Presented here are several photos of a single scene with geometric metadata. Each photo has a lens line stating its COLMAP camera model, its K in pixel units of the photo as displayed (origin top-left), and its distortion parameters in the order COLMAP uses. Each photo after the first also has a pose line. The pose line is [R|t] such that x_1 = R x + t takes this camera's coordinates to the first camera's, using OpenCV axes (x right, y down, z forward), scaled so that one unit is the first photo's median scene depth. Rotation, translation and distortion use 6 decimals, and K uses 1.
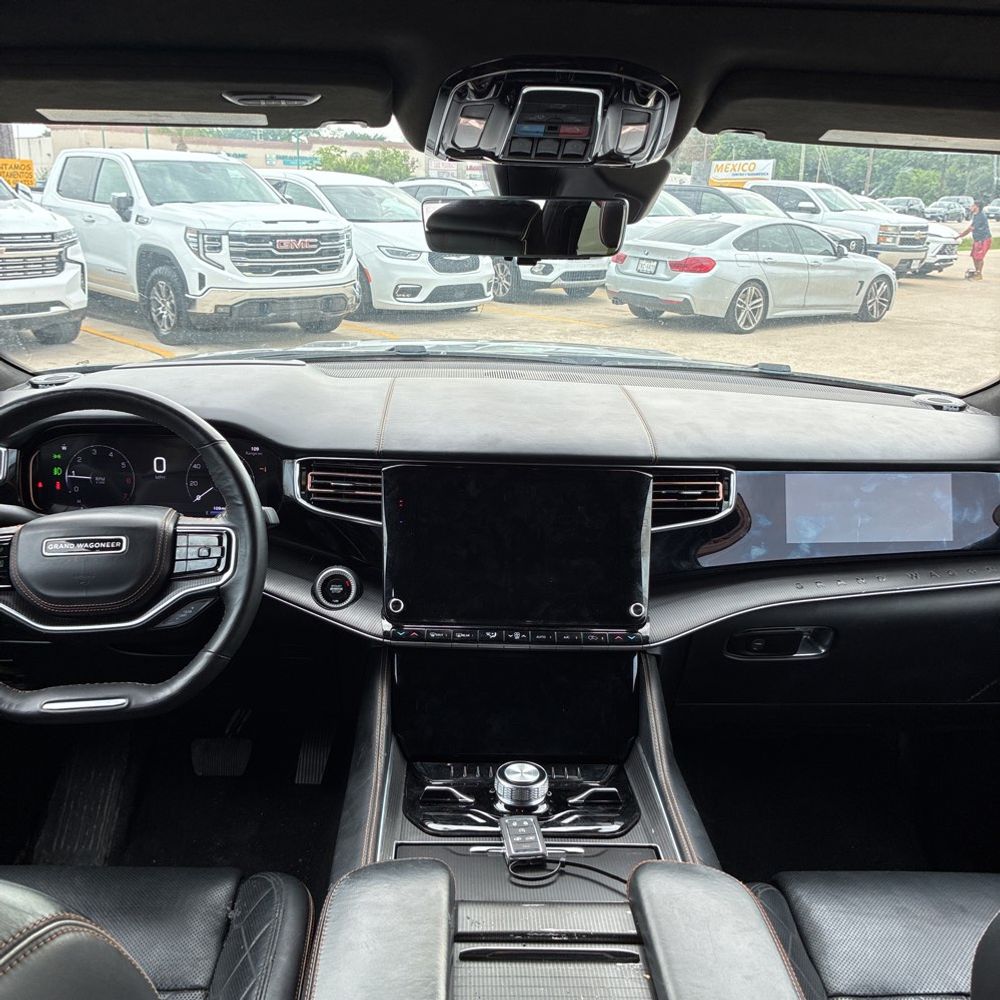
lens RADIAL K [[970.6, 0, 500.0], [0, 970.6, 500.0], [0, 0, 1]] dist [-0.016409, -0.014969]
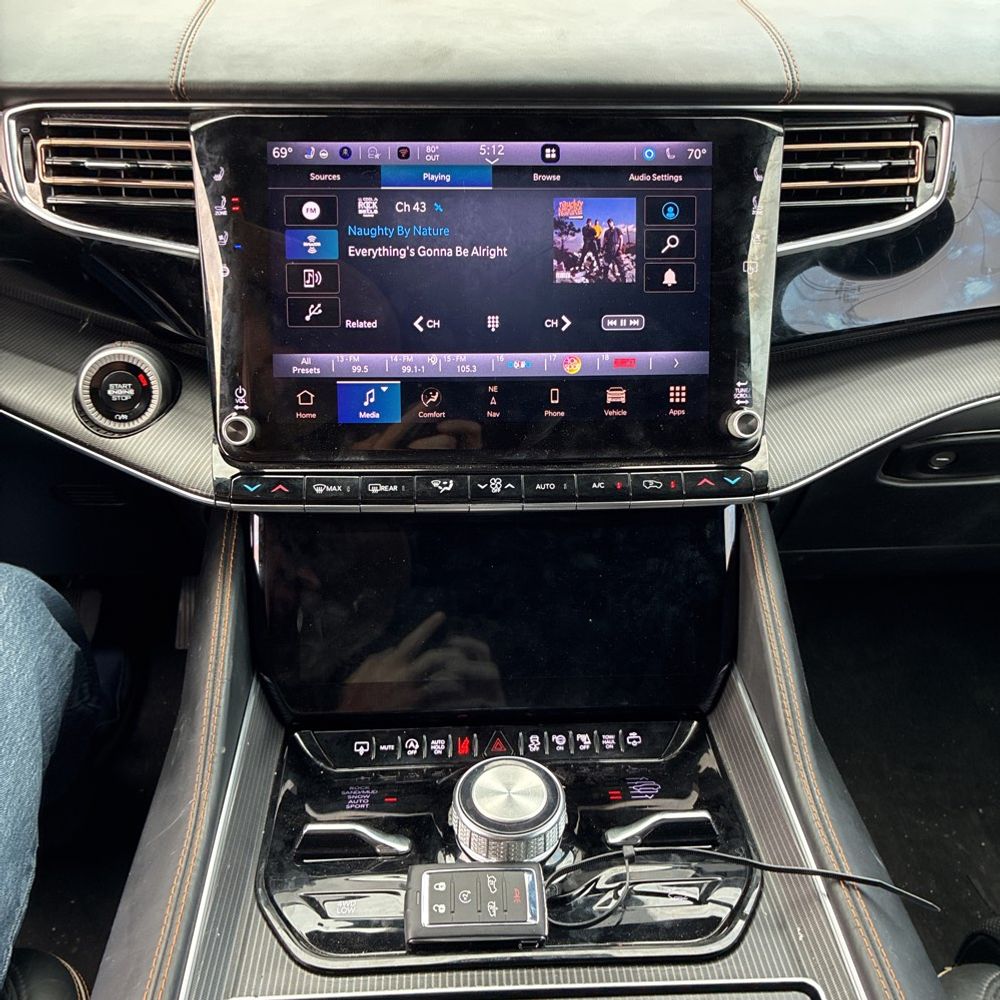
lens RADIAL K [[1093.7, 0, 481.3], [0, 1093.7, 499.9], [0, 0, 1]] dist [0.021661, 0.022003]
pose [[0.999713, -0.022536, -0.008160, 0.013947], [0.023878, 0.965929, 0.257702, 0.006960], [0.002075, -0.257823, 0.966190, 0.448507]]
